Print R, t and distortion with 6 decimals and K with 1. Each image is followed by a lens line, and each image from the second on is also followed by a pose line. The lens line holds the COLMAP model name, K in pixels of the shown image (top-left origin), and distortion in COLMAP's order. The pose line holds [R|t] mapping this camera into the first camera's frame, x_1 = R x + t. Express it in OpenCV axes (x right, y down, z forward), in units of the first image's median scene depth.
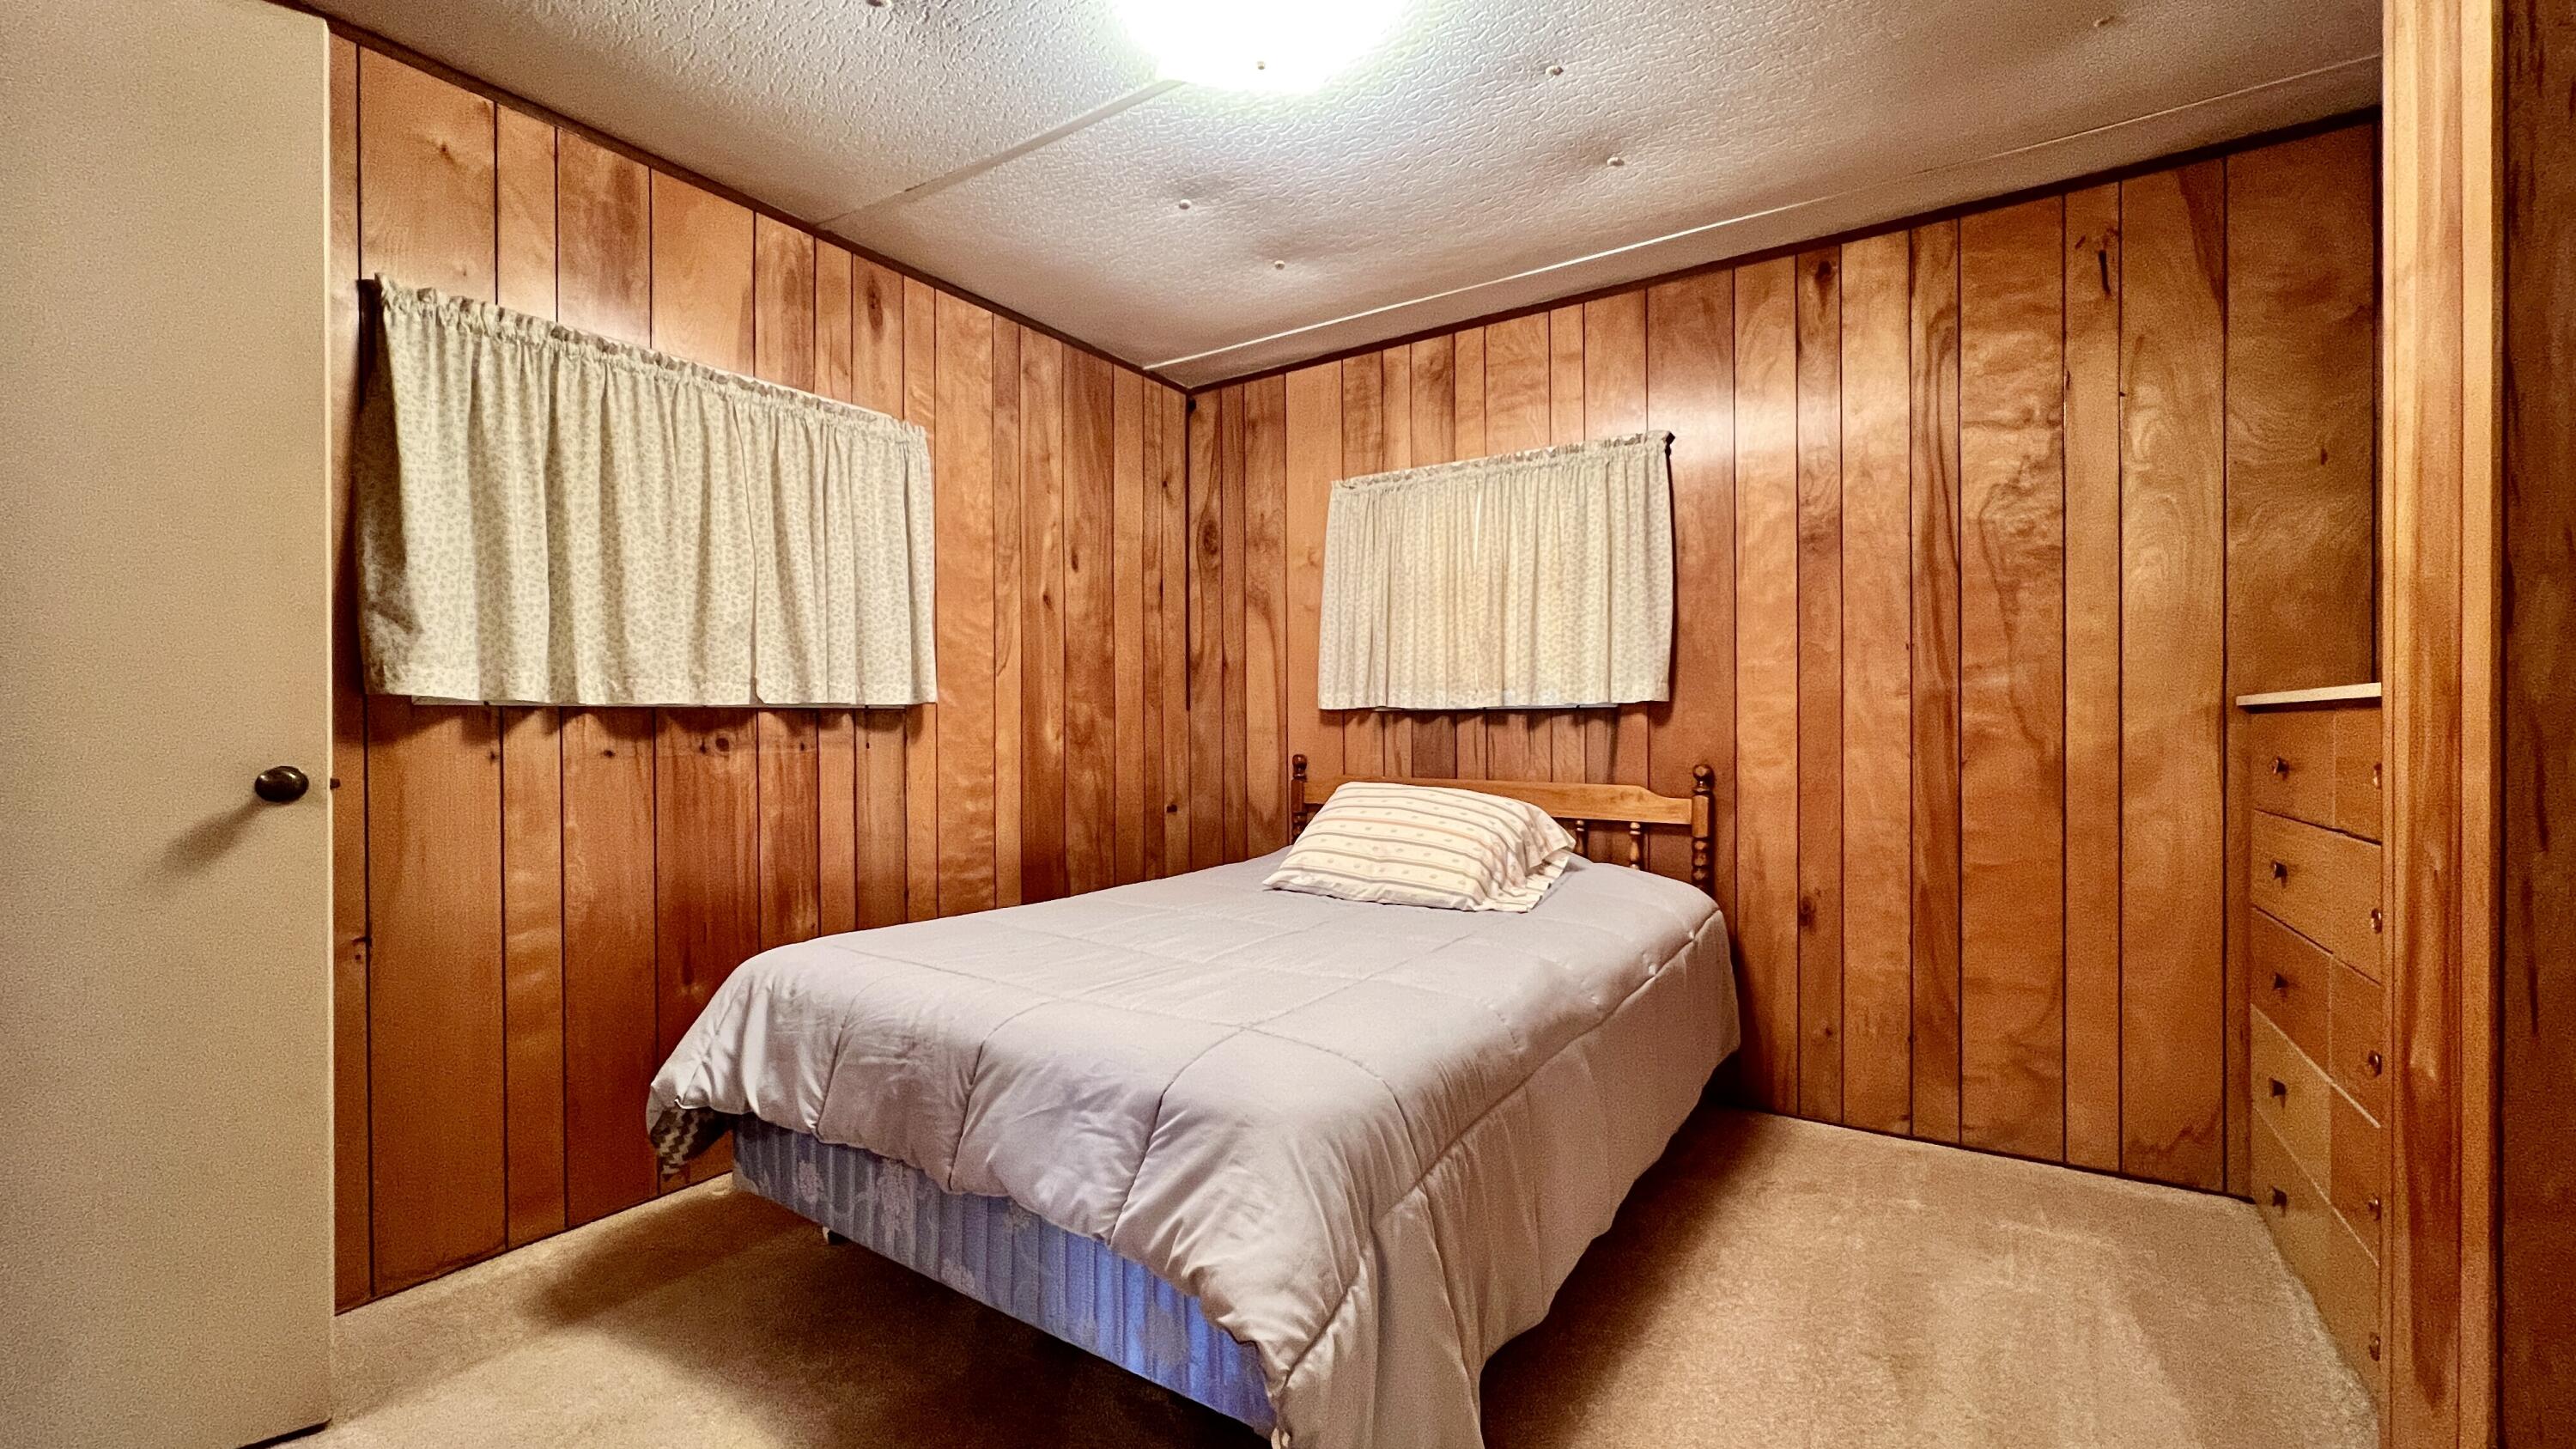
lens RADIAL K [[1030.6, 0, 1295.9], [0, 1030.6, 729.1], [0, 0, 1]] dist [-0.001834, -0.000040]
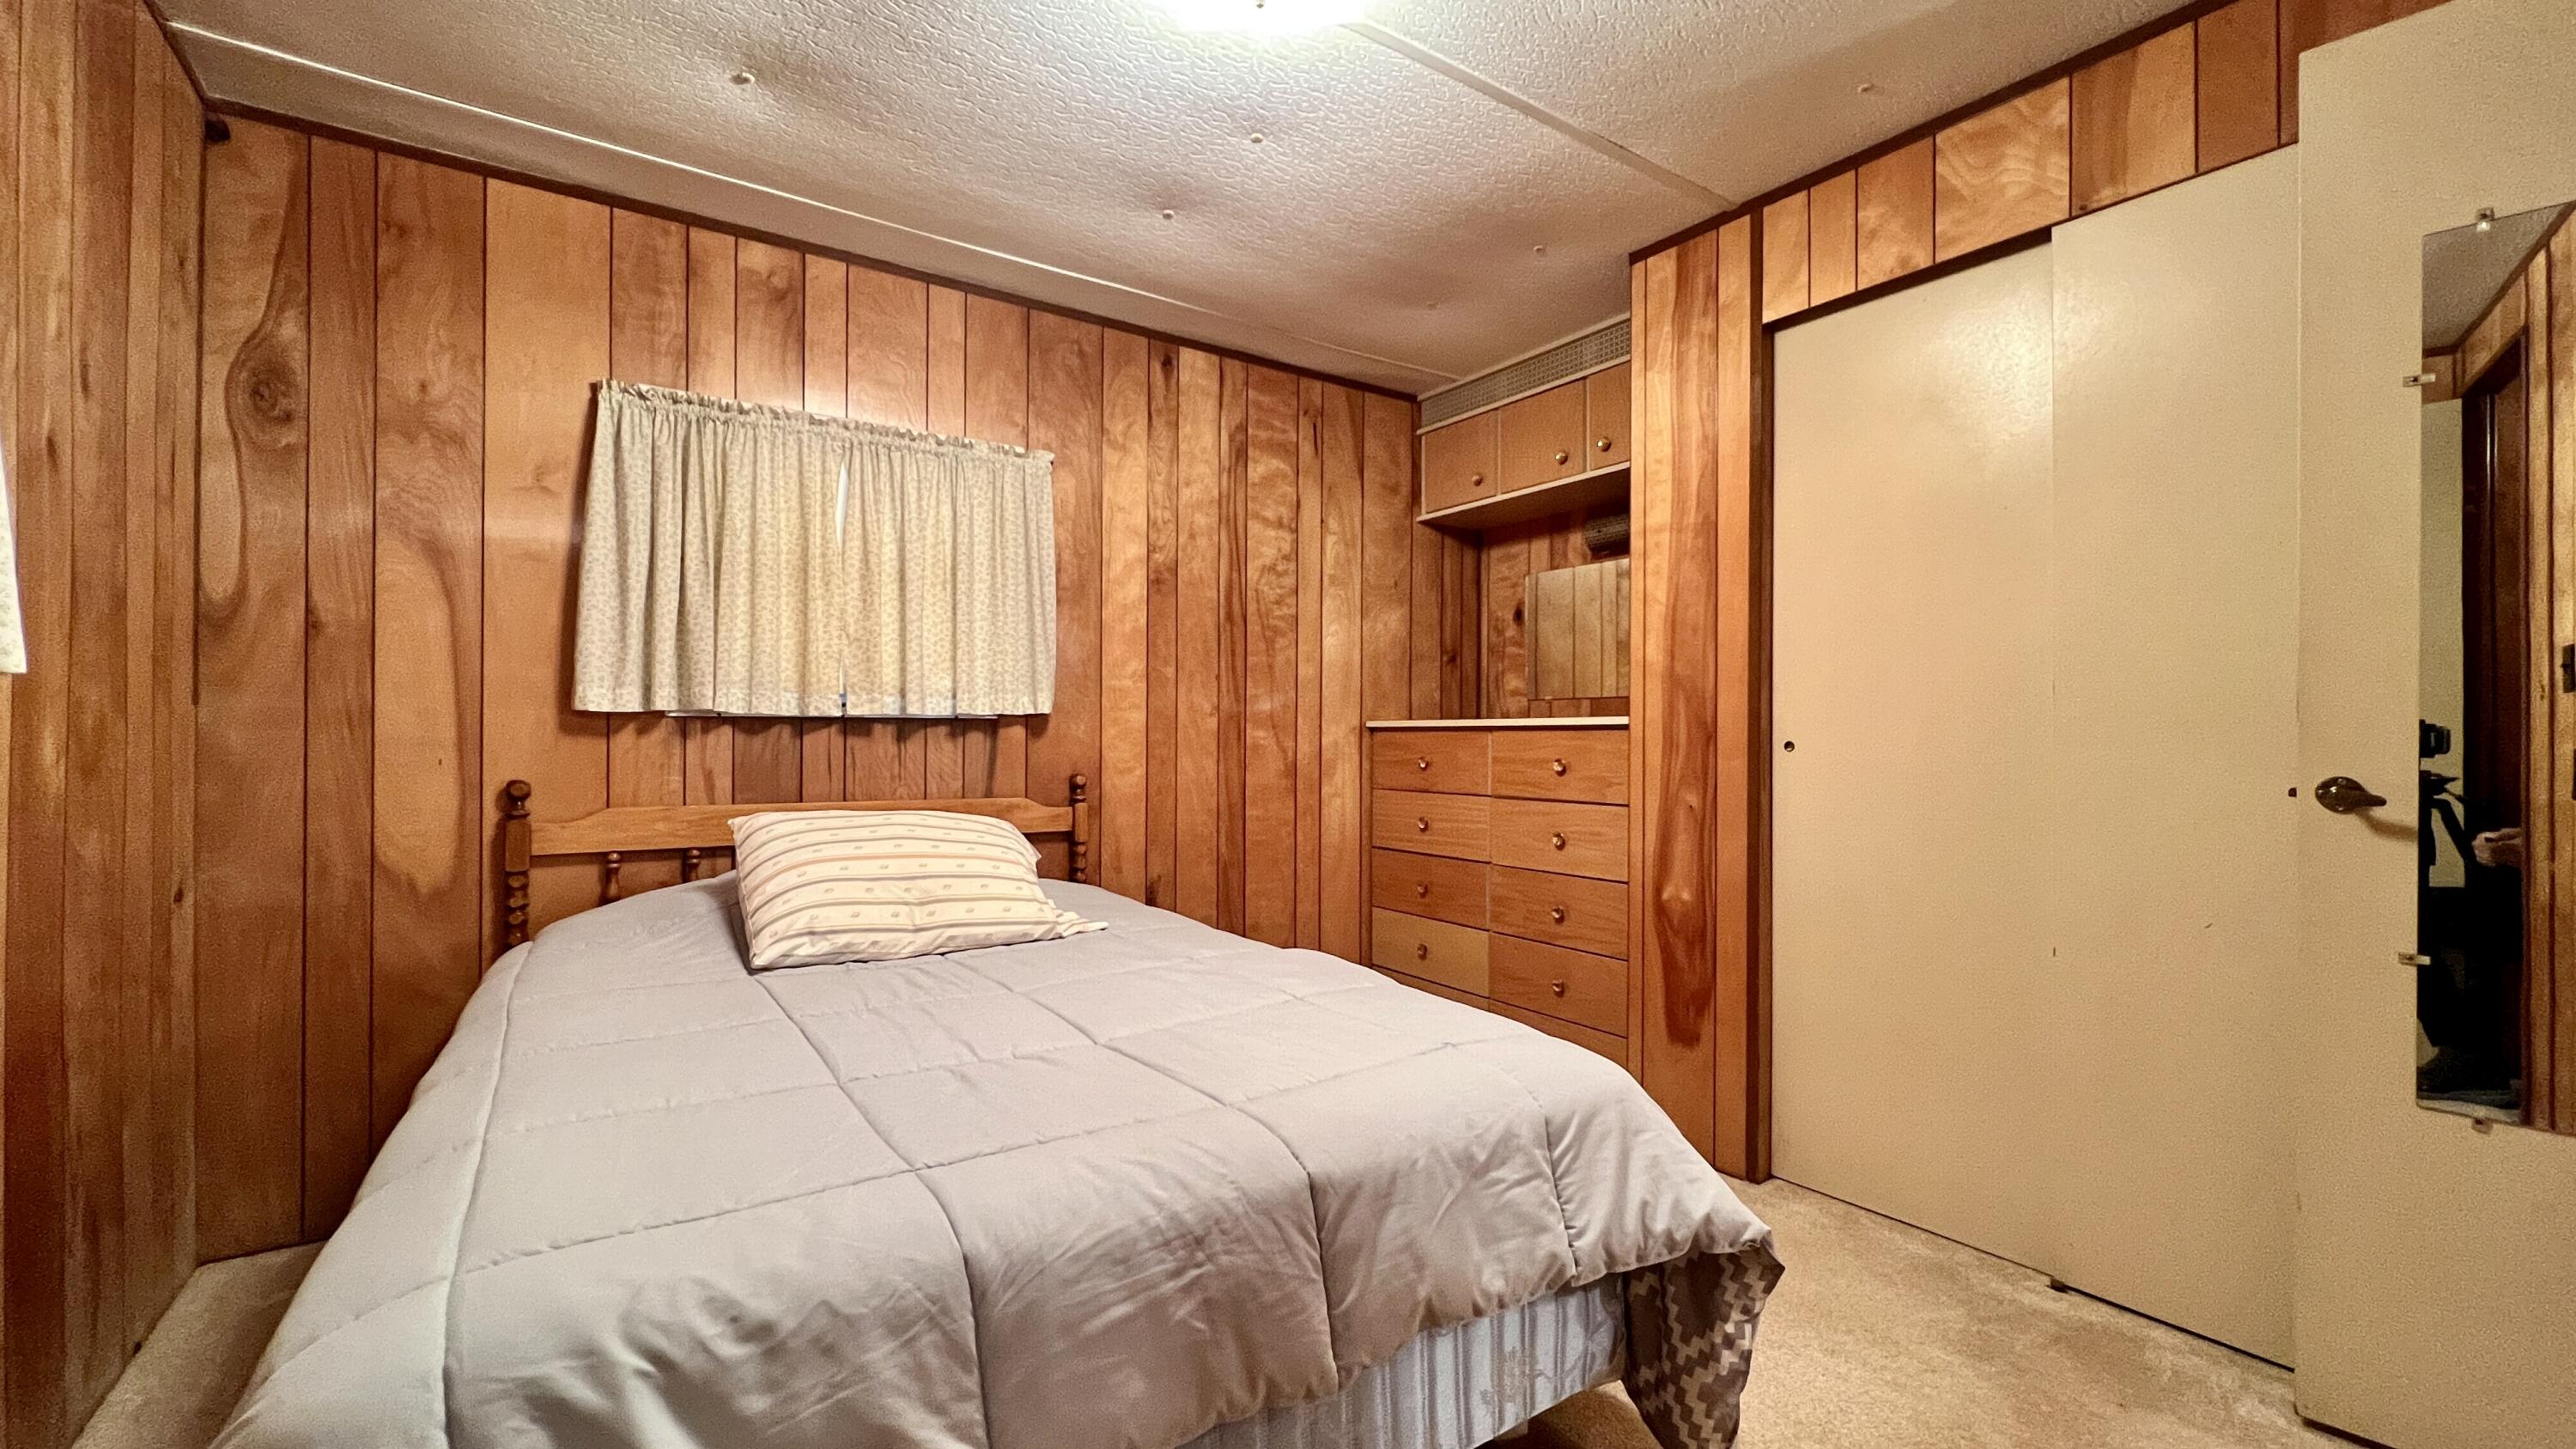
lens RADIAL K [[1030.6, 0, 1297.5], [0, 1030.6, 728.8], [0, 0, 1]] dist [-0.001834, -0.000040]
pose [[0.373115, 0.010916, 0.927721, -0.526147], [-0.001035, 0.999935, -0.011350, -0.000799], [-0.927785, 0.003274, 0.373102, 0.395014]]
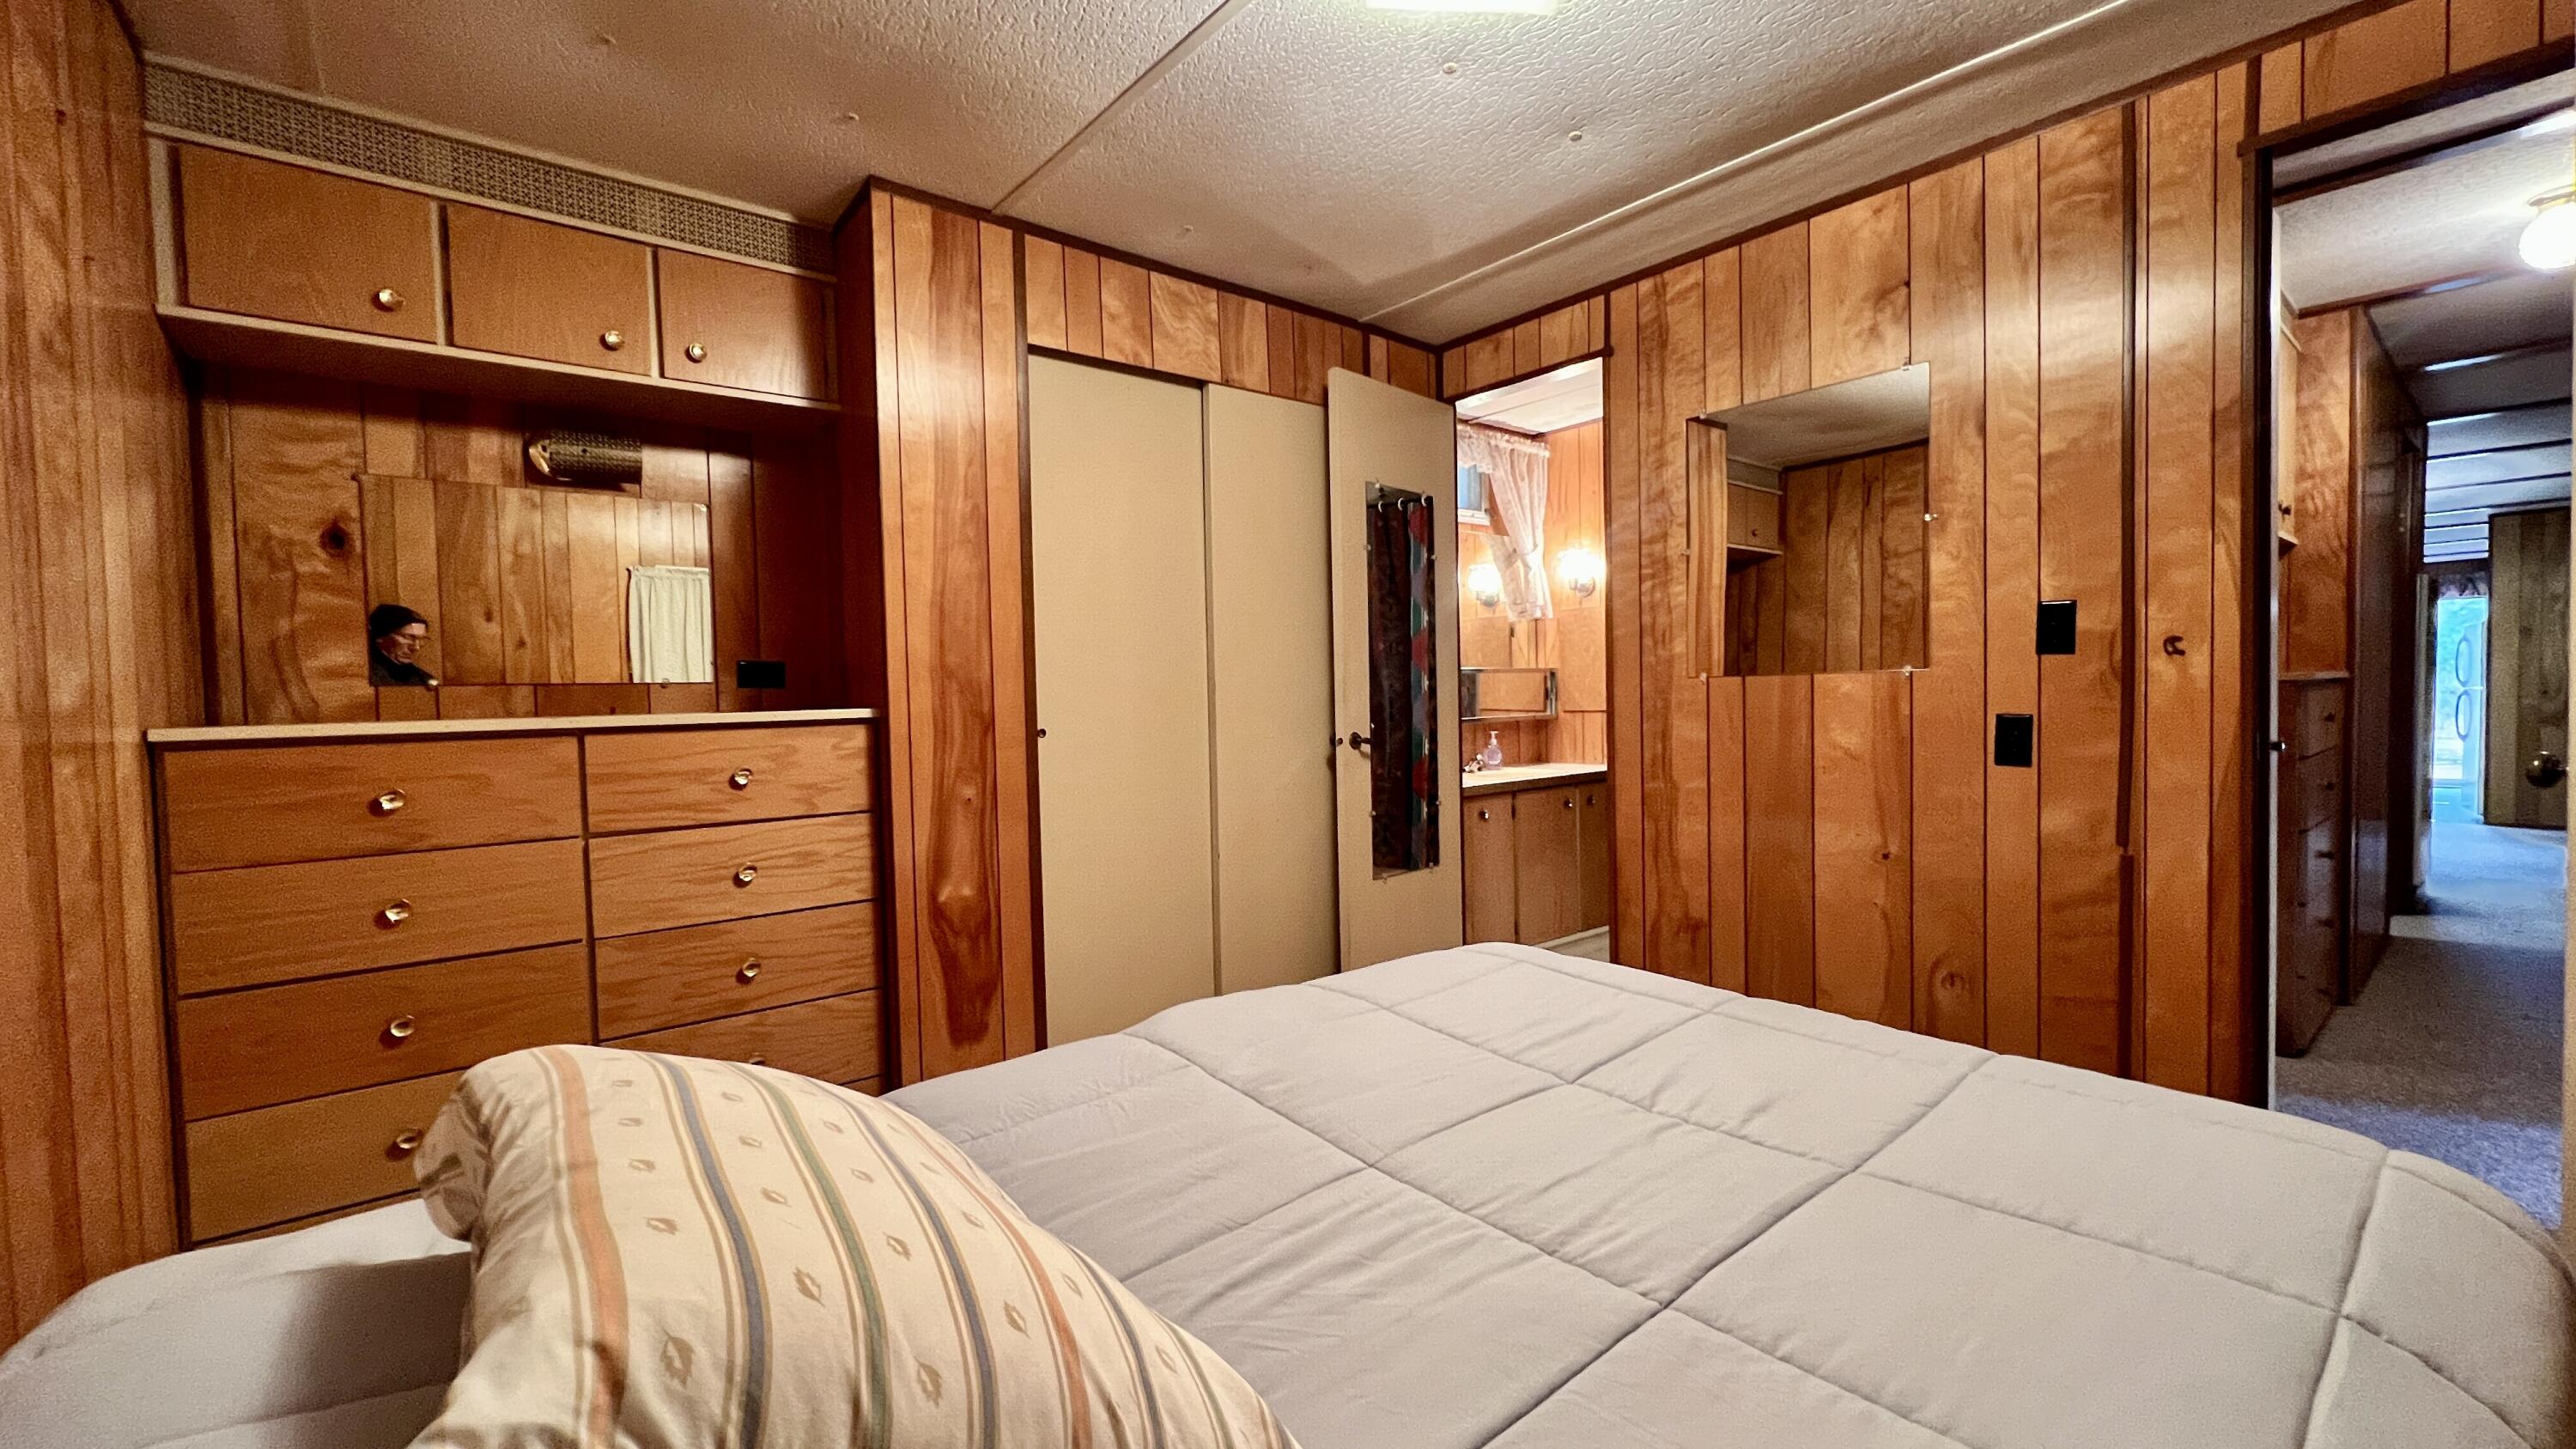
lens RADIAL K [[1030.6, 0, 1298.8], [0, 1030.6, 732.3], [0, 0, 1]] dist [-0.001834, -0.000040]
pose [[-0.953935, 0.015850, 0.299595, -0.090628], [0.029033, 0.998794, 0.039603, -0.028857], [-0.298606, 0.046477, -0.953244, 1.184793]]
